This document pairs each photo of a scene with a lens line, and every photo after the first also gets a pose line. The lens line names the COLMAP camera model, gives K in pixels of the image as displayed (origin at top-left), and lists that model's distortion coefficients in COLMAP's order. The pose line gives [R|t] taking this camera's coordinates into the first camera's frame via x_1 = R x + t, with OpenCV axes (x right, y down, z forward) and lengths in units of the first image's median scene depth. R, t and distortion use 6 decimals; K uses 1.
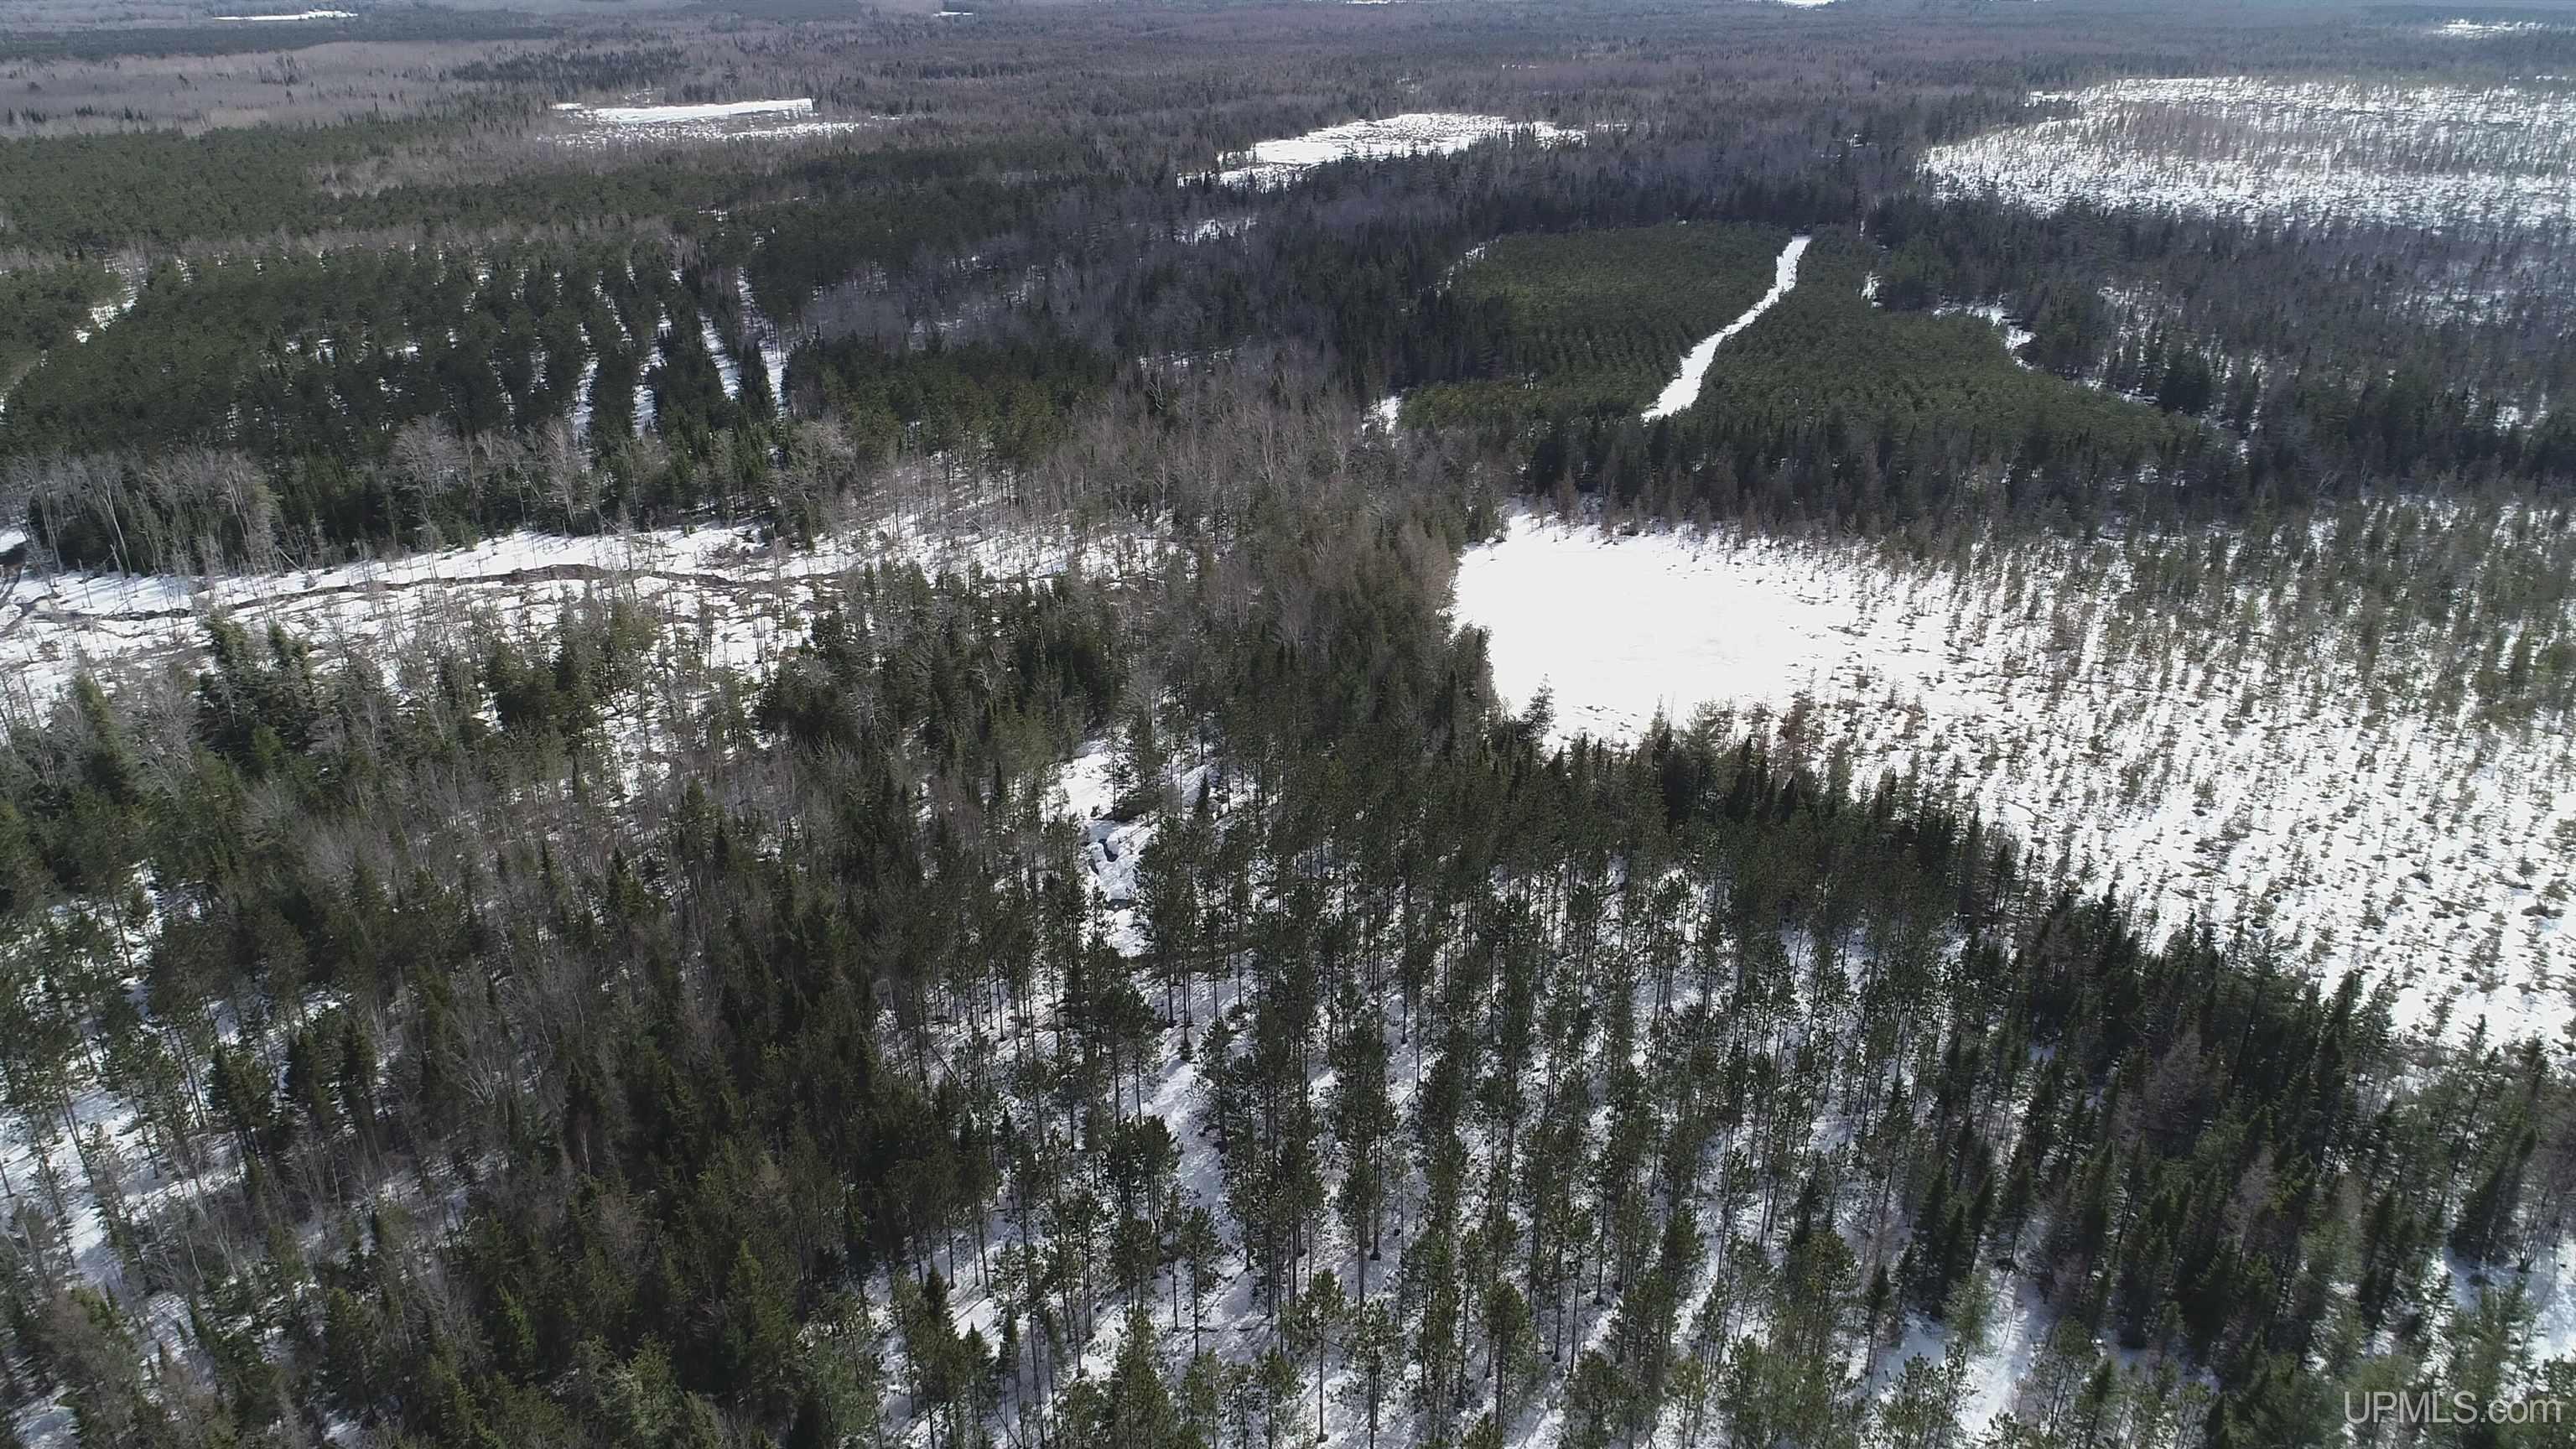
lens RADIAL K [[1795.4, 0, 1288.0], [0, 1795.4, 724.5], [0, 0, 1]] dist [-0.002609, 0.002179]
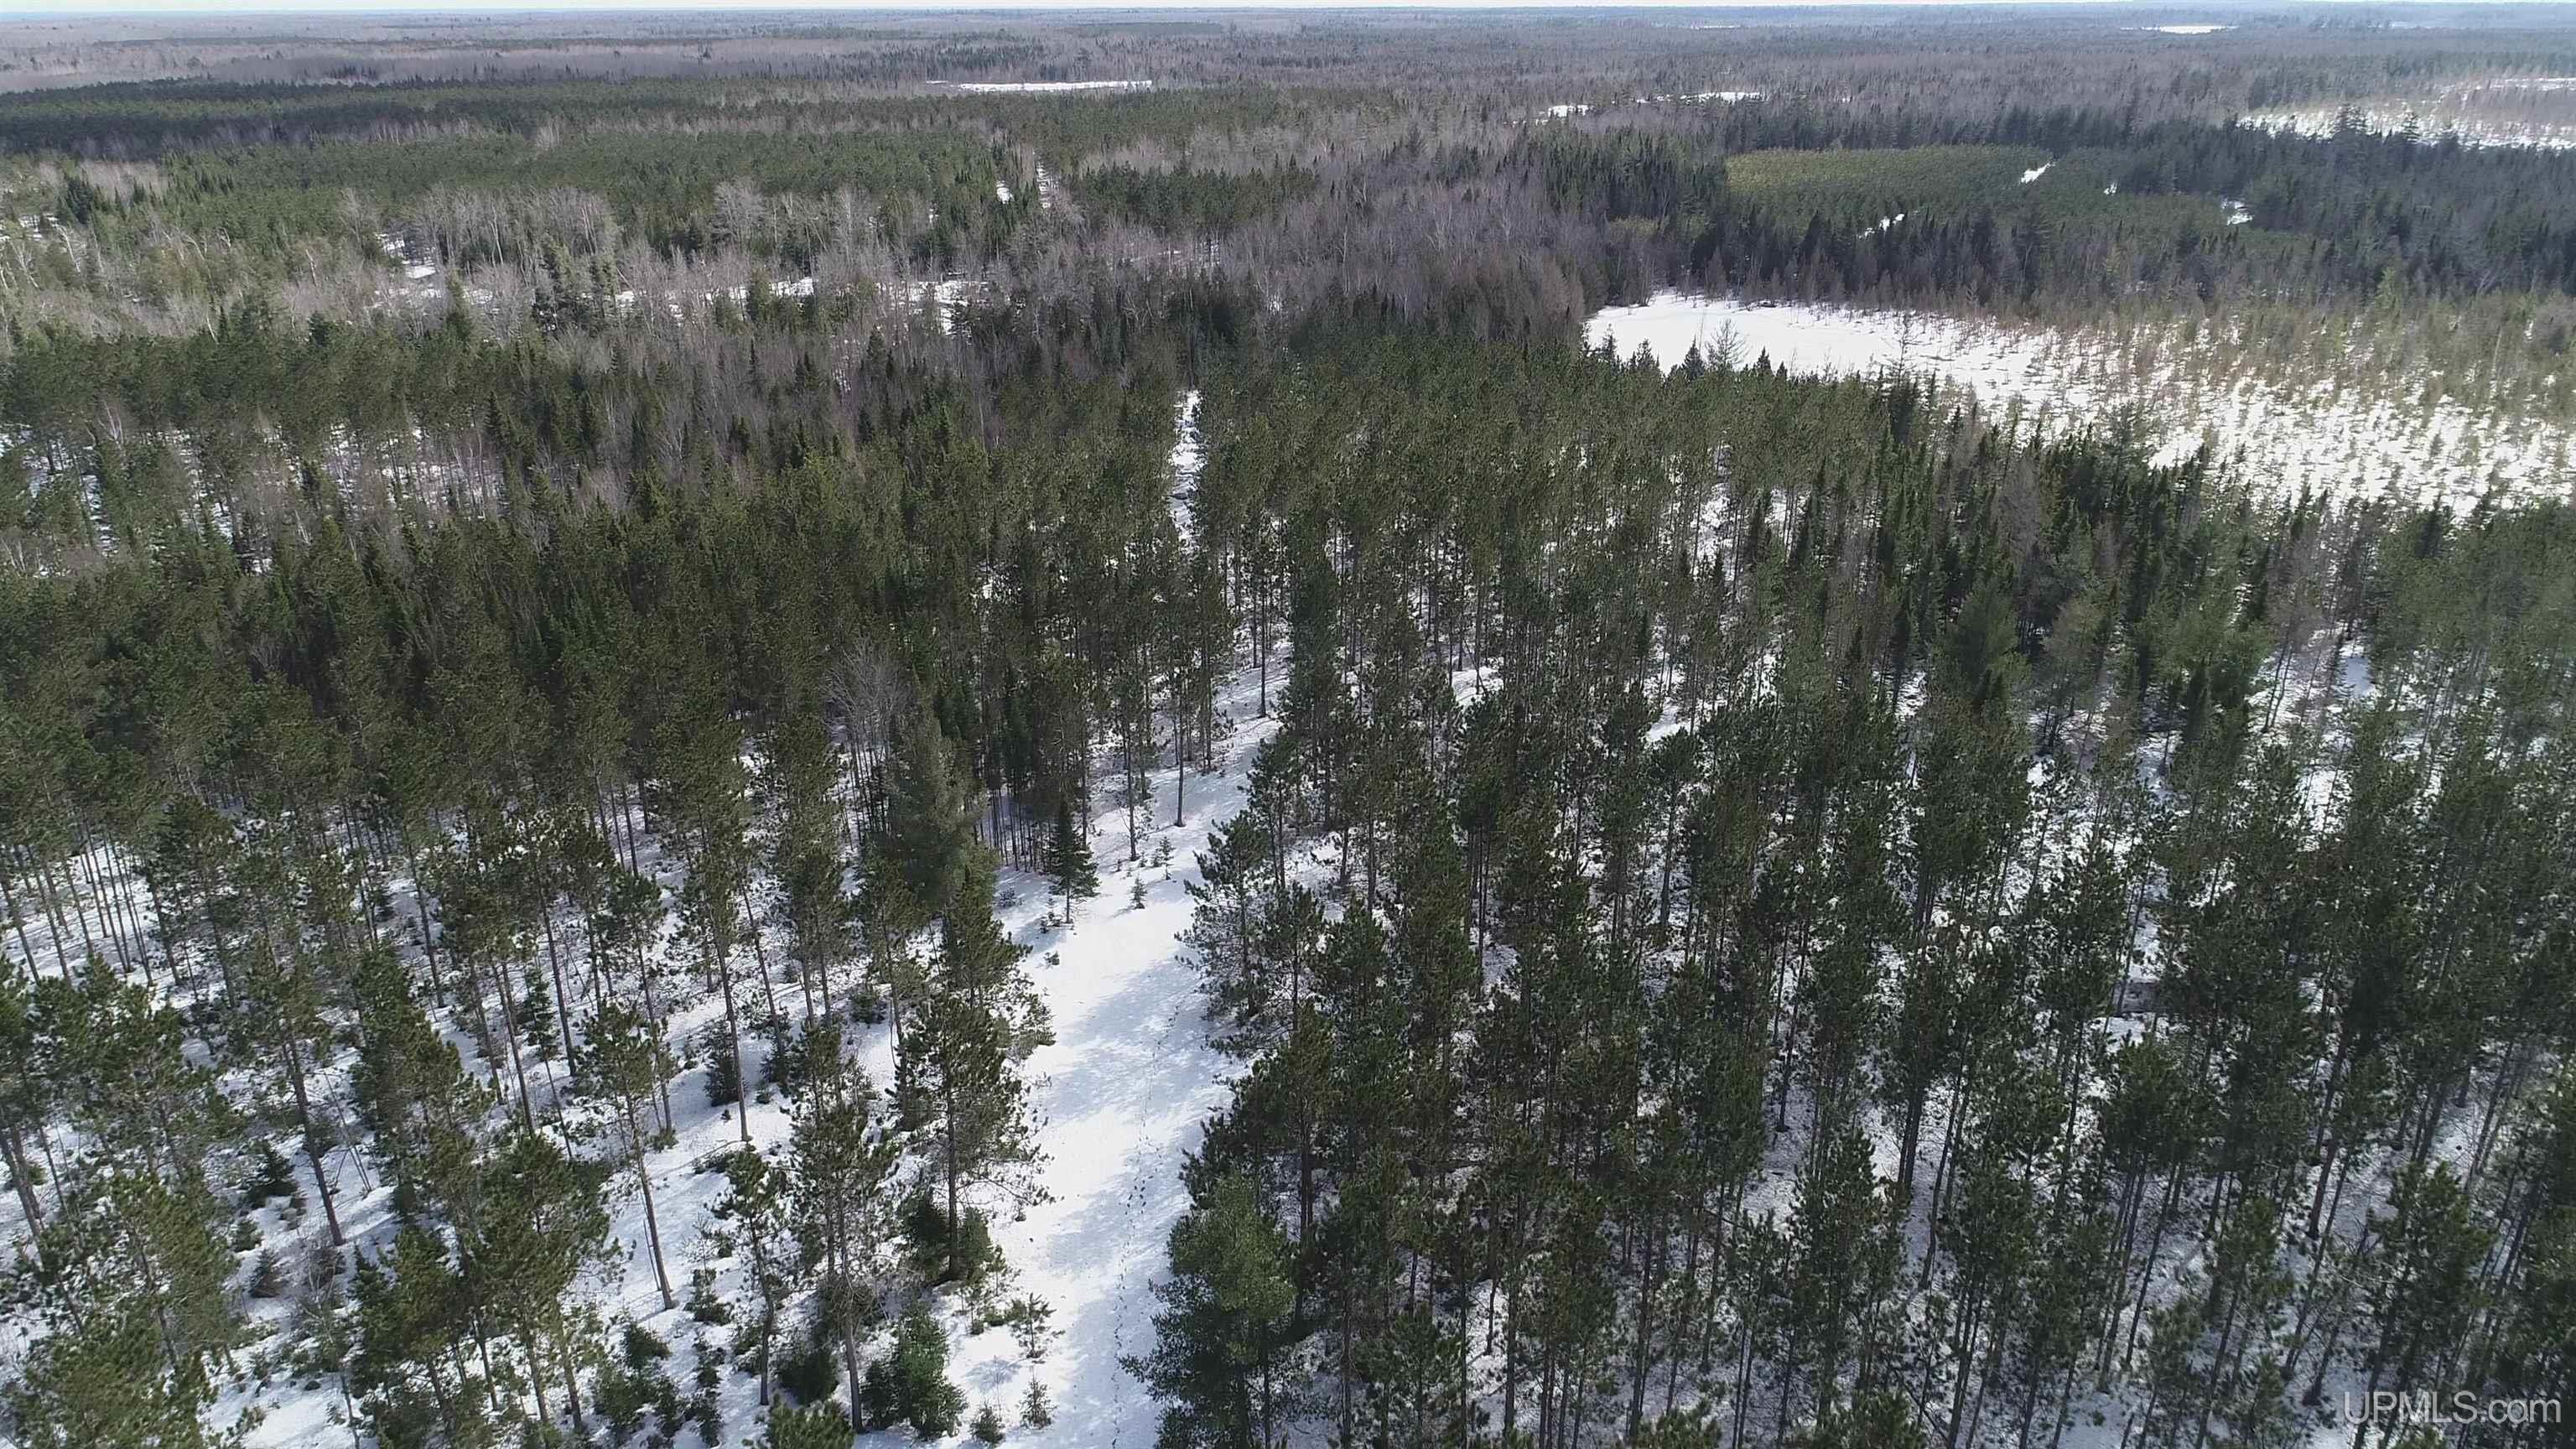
lens RADIAL K [[1795.4, 0, 1288.0], [0, 1795.4, 724.5], [0, 0, 1]] dist [-0.002609, 0.002179]
pose [[0.981530, 0.073933, -0.176444, 0.116460], [-0.078556, 0.996722, -0.019355, 0.187798], [0.174435, 0.032858, 0.984120, -0.104890]]
